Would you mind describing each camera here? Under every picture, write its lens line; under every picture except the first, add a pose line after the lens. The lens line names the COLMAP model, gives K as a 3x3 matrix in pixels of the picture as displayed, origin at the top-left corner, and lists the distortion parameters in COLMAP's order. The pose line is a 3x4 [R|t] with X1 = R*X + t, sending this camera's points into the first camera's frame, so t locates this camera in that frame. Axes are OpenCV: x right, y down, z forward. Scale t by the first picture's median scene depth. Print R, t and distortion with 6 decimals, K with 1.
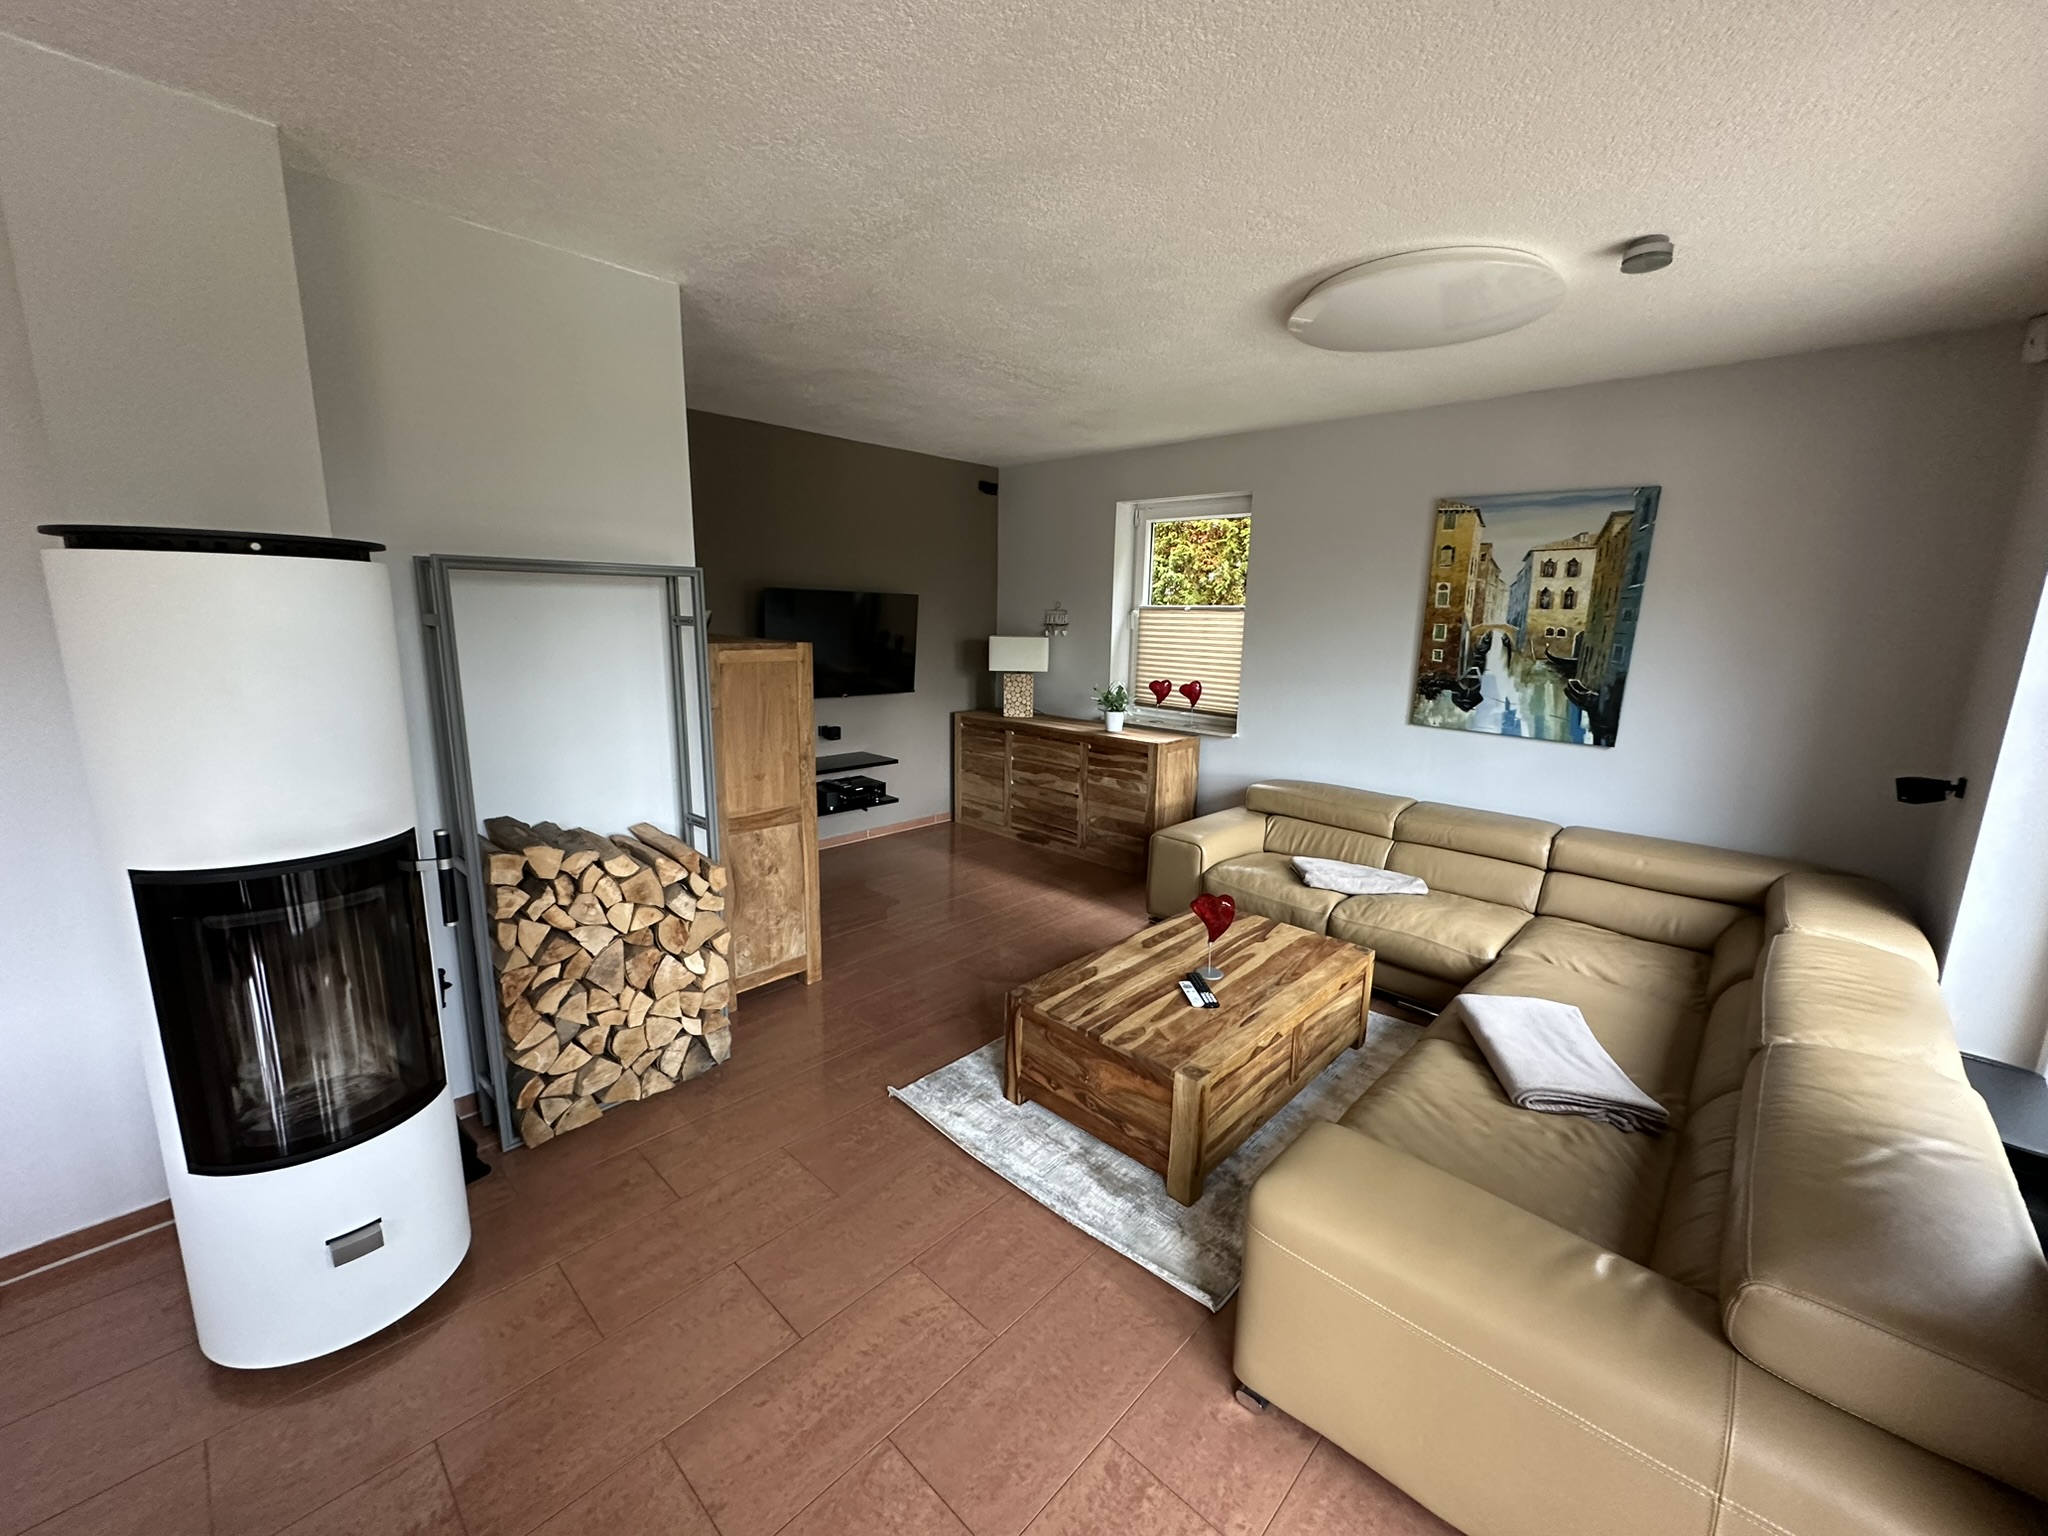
lens RADIAL K [[815.2, 0, 1025.3], [0, 815.2, 769.5], [0, 0, 1]] dist [-0.001907, -0.000170]
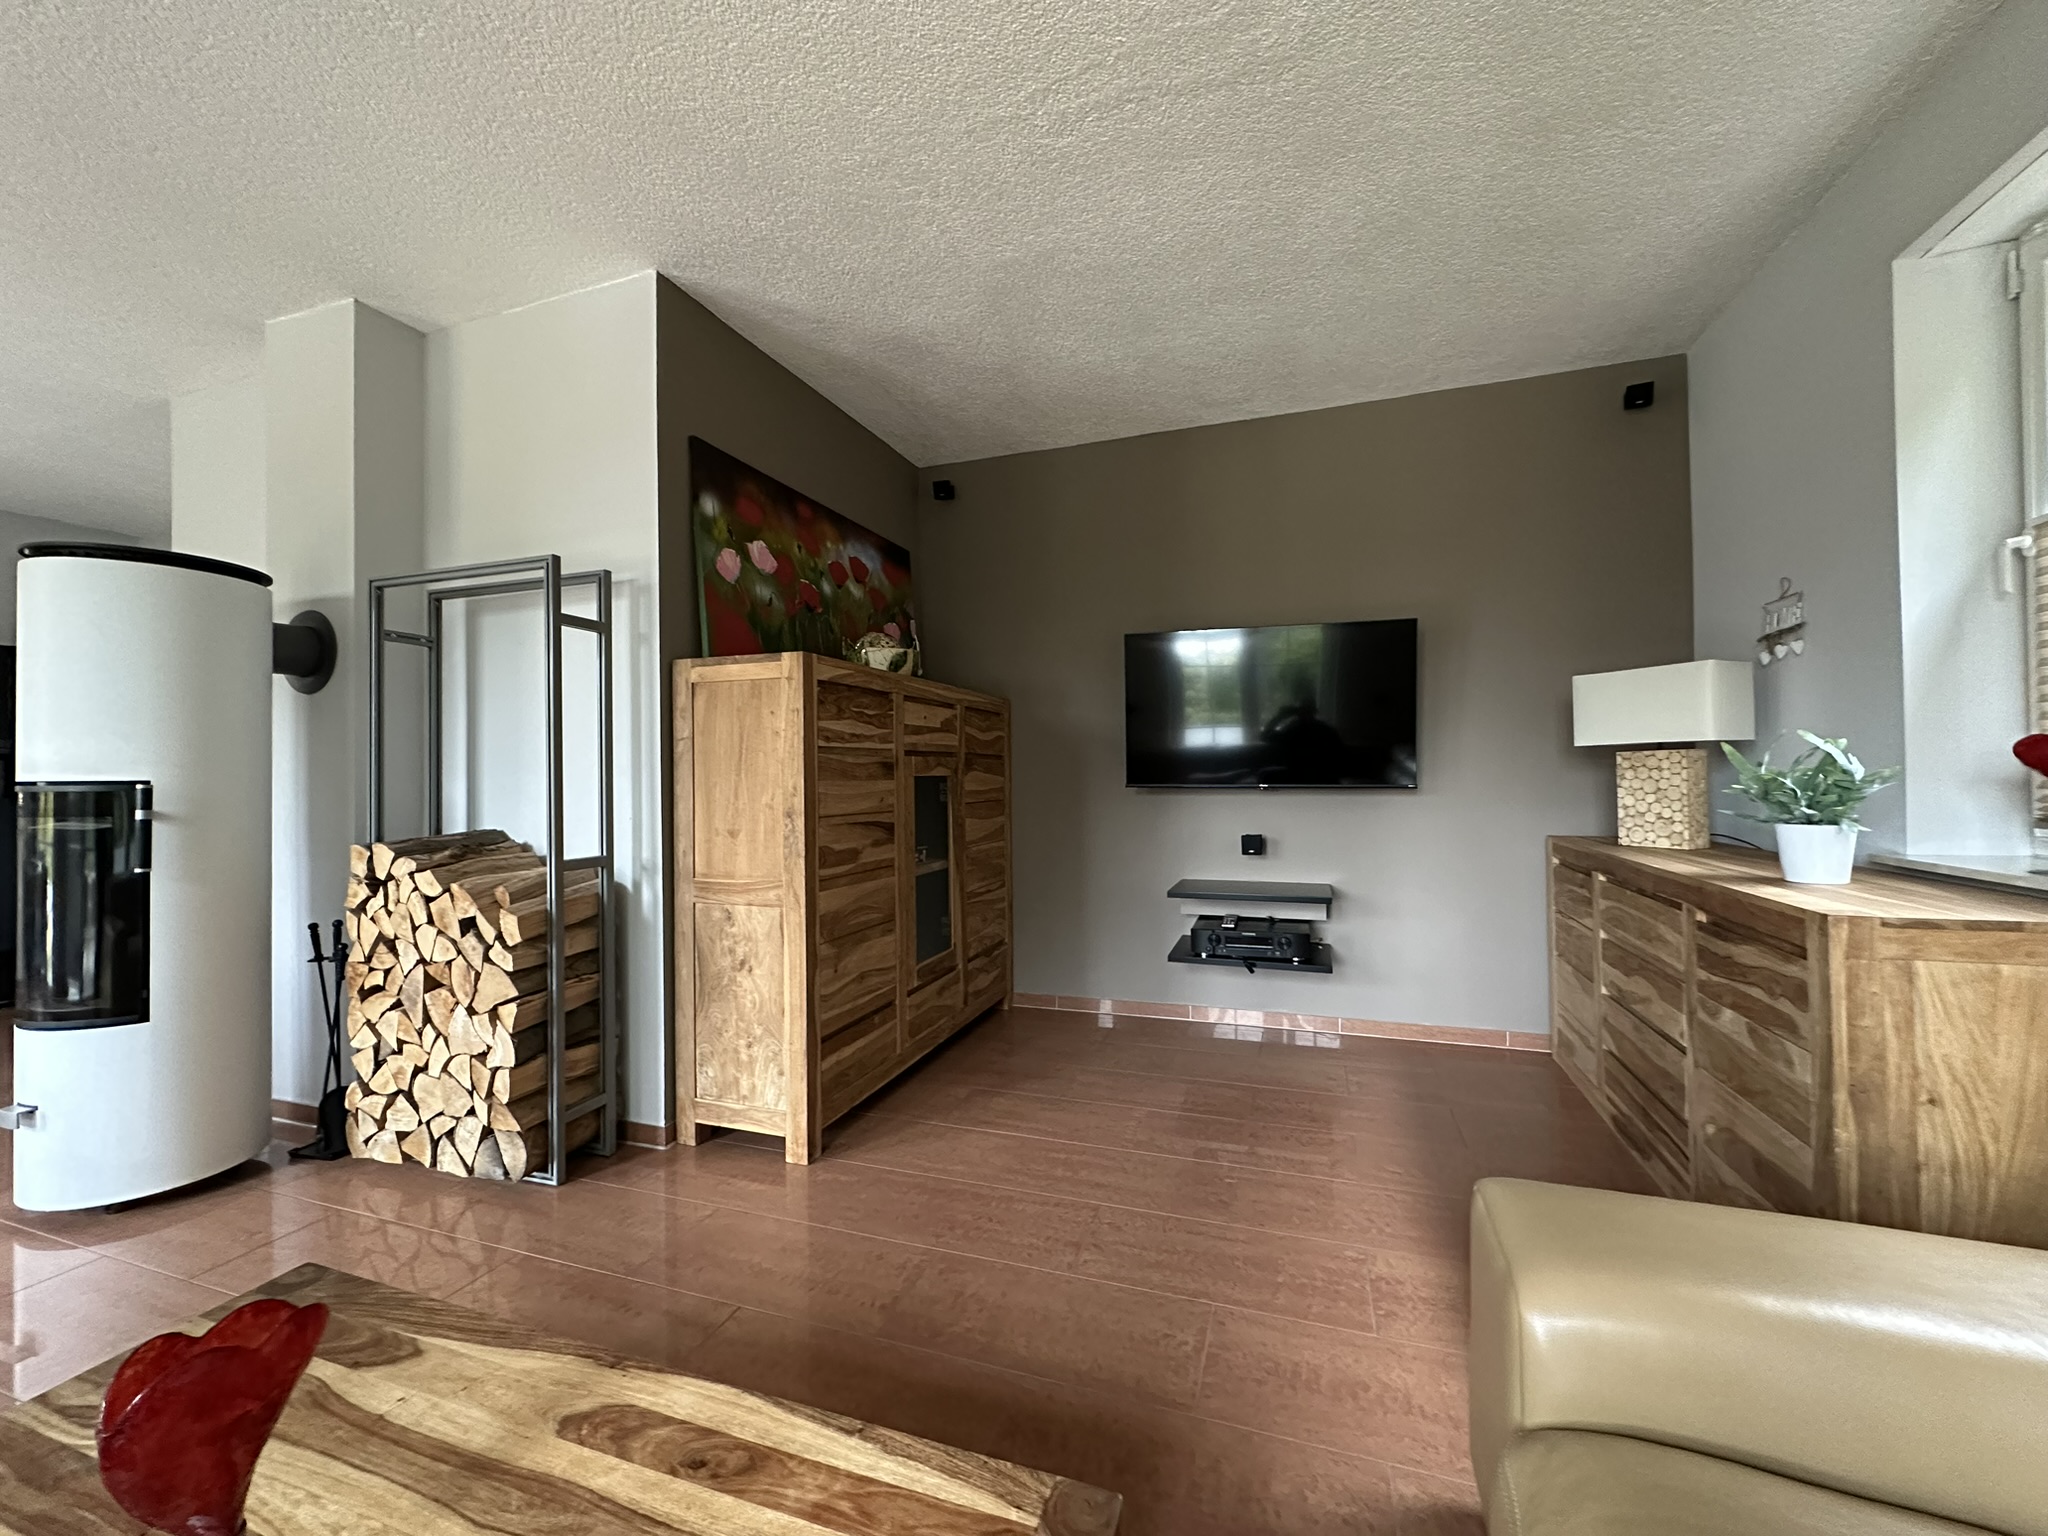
lens RADIAL K [[815.2, 0, 1027.9], [0, 815.2, 764.1], [0, 0, 1]] dist [-0.001907, -0.000170]
pose [[0.408500, -0.037686, -0.911980, 0.576507], [-0.155716, 0.981623, -0.110314, -0.015074], [0.899378, 0.187074, 0.395125, 1.143352]]
